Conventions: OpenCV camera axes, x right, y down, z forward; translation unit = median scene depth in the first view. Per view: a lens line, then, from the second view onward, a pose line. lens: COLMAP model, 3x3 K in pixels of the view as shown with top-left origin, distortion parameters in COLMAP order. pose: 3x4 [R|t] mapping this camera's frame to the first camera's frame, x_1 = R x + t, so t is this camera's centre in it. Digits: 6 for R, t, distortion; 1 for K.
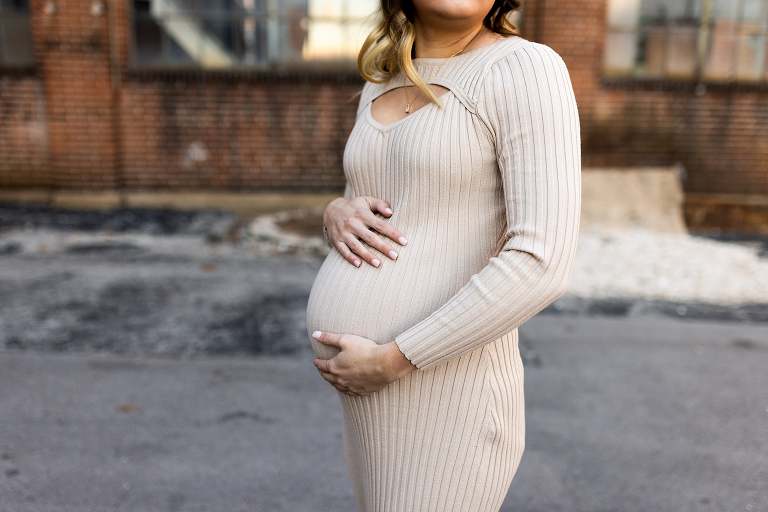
lens RADIAL K [[760.1, 0, 380.0], [0, 760.1, 257.7], [0, 0, 1]] dist [-0.017545, 0.000000]
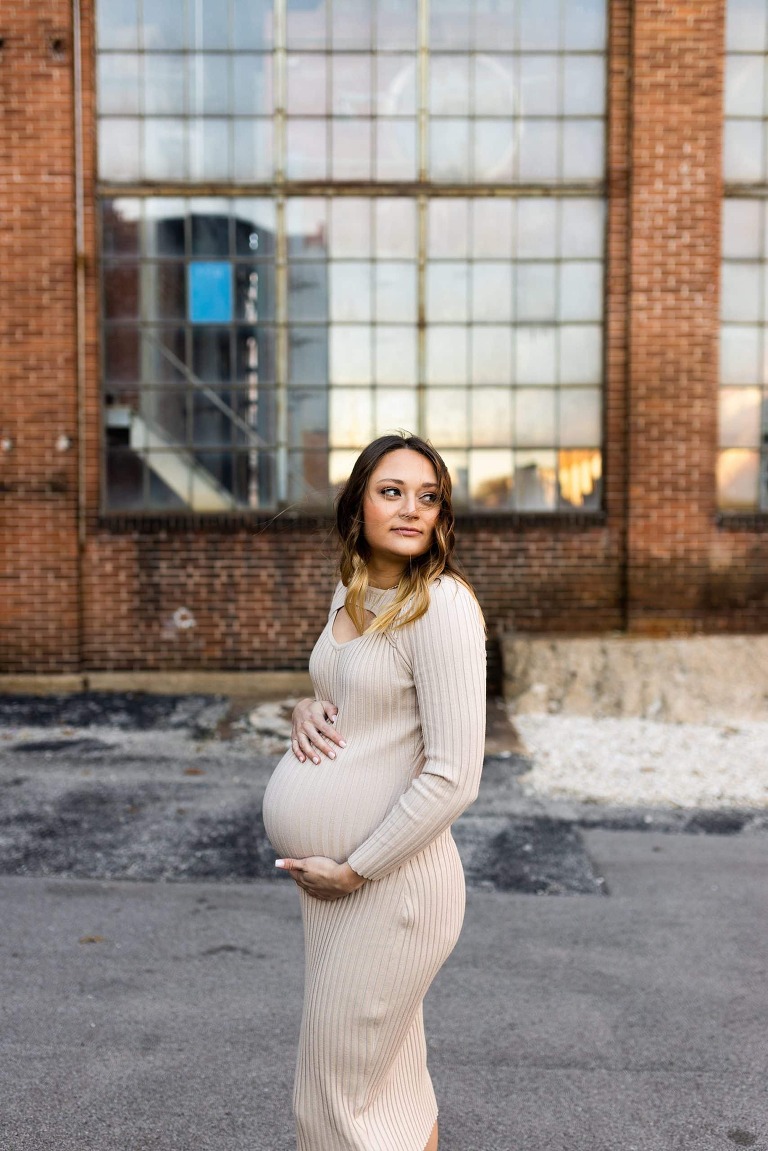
lens RADIAL K [[1139.1, 0, 389.1], [0, 1139.1, 579.3], [0, 0, 1]] dist [-0.017545, 0.000000]
pose [[0.998460, -0.013211, -0.053875, 0.046773], [0.004680, 0.987825, -0.155497, 0.001702], [0.055273, 0.155005, 0.986366, -0.200481]]
